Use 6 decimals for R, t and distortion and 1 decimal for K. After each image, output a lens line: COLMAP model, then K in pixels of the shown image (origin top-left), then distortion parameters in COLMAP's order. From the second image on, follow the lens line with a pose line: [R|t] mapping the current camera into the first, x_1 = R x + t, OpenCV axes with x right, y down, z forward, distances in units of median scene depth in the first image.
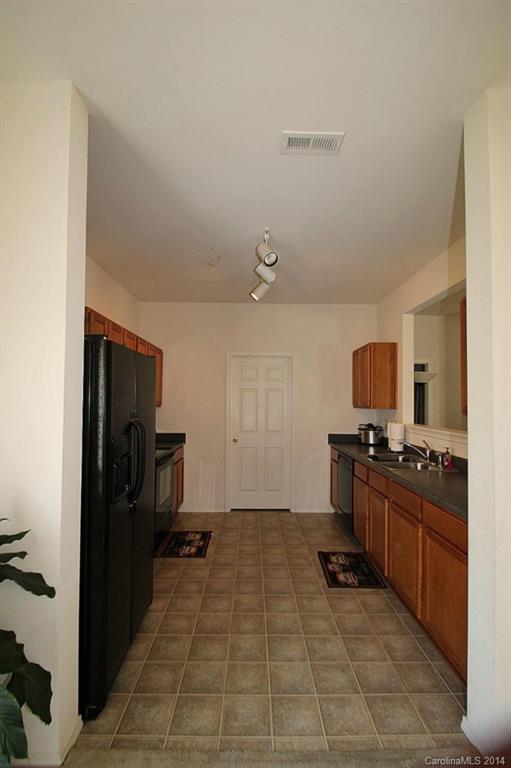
lens RADIAL K [[358.5, 0, 258.9], [0, 358.5, 392.7], [0, 0, 1]] dist [0.023191, -0.023648]
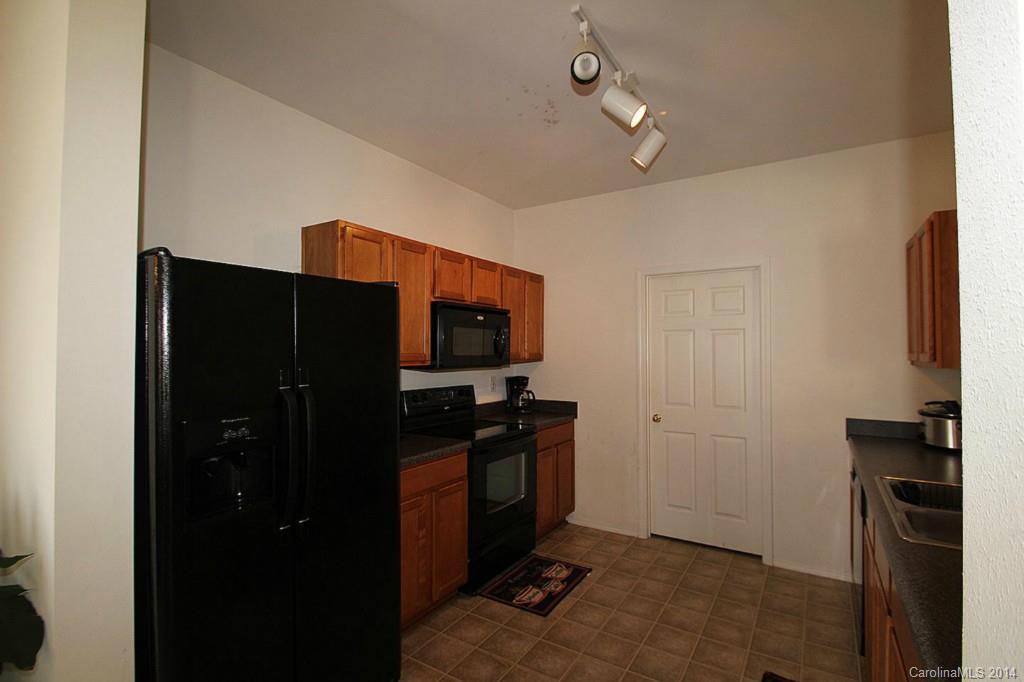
lens RADIAL K [[478.0, 0, 522.6], [0, 478.0, 340.8], [0, 0, 1]] dist [0.023191, -0.023648]
pose [[0.845104, -0.018785, -0.534271, 0.177277], [0.019678, 0.999798, -0.004025, 0.004441], [0.534239, -0.007112, 0.845303, 0.226248]]
